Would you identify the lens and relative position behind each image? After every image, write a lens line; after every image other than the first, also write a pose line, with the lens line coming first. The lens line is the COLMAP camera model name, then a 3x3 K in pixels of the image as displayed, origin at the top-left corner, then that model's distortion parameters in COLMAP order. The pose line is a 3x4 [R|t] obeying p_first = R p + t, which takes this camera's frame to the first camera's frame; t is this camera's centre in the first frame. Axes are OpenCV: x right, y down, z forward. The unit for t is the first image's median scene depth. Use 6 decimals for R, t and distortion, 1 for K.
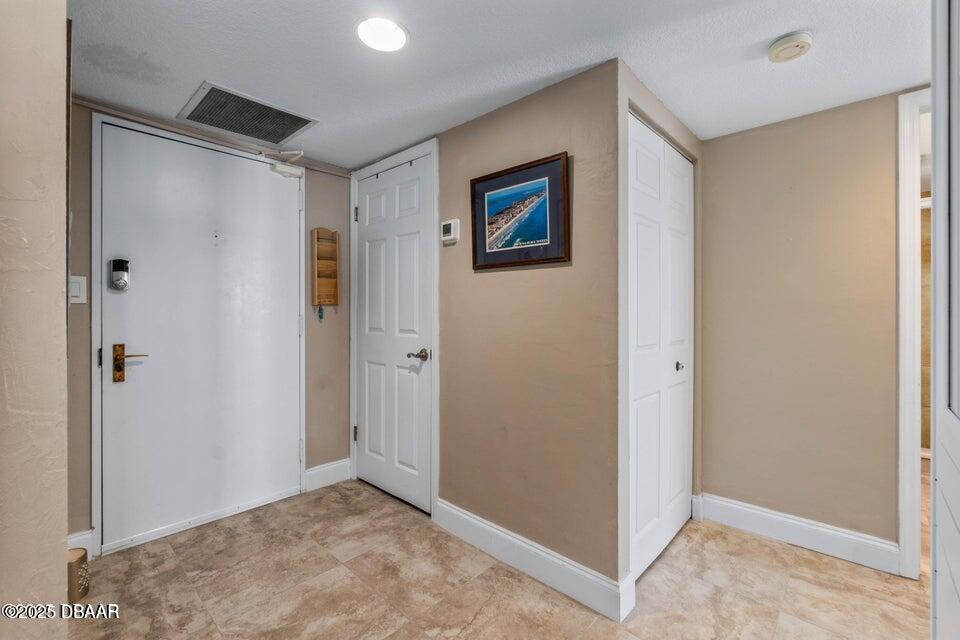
lens RADIAL K [[414.7, 0, 483.2], [0, 414.7, 313.1], [0, 0, 1]] dist [0.000372, 0.000421]
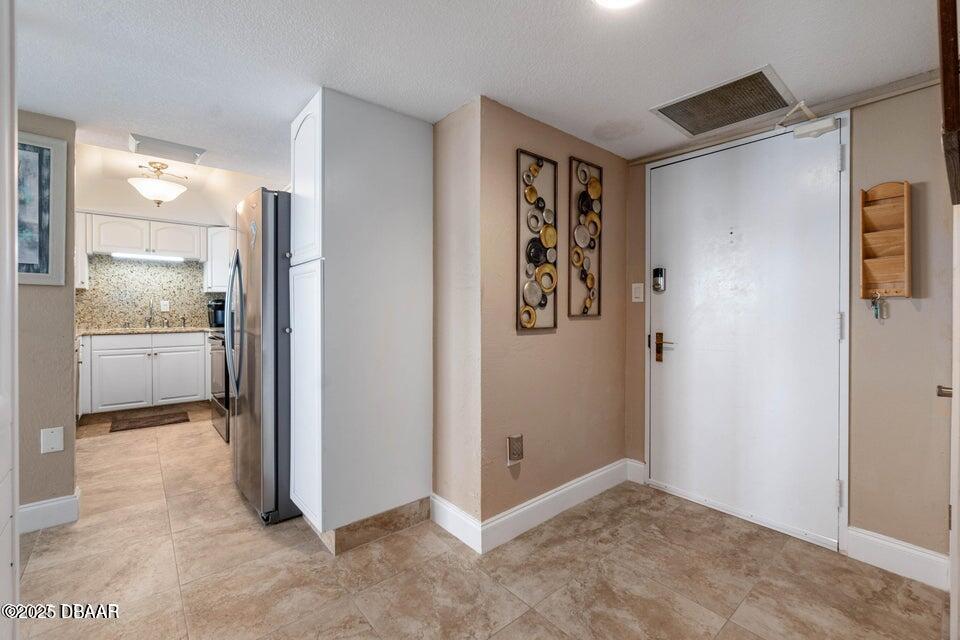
lens RADIAL K [[414.7, 0, 483.0], [0, 414.7, 316.2], [0, 0, 1]] dist [0.000372, 0.000421]
pose [[-0.120813, 0.011819, -0.992605, 0.477378], [-0.010561, 0.999857, 0.013190, 0.010984], [0.992619, 0.012077, -0.120671, 0.583674]]
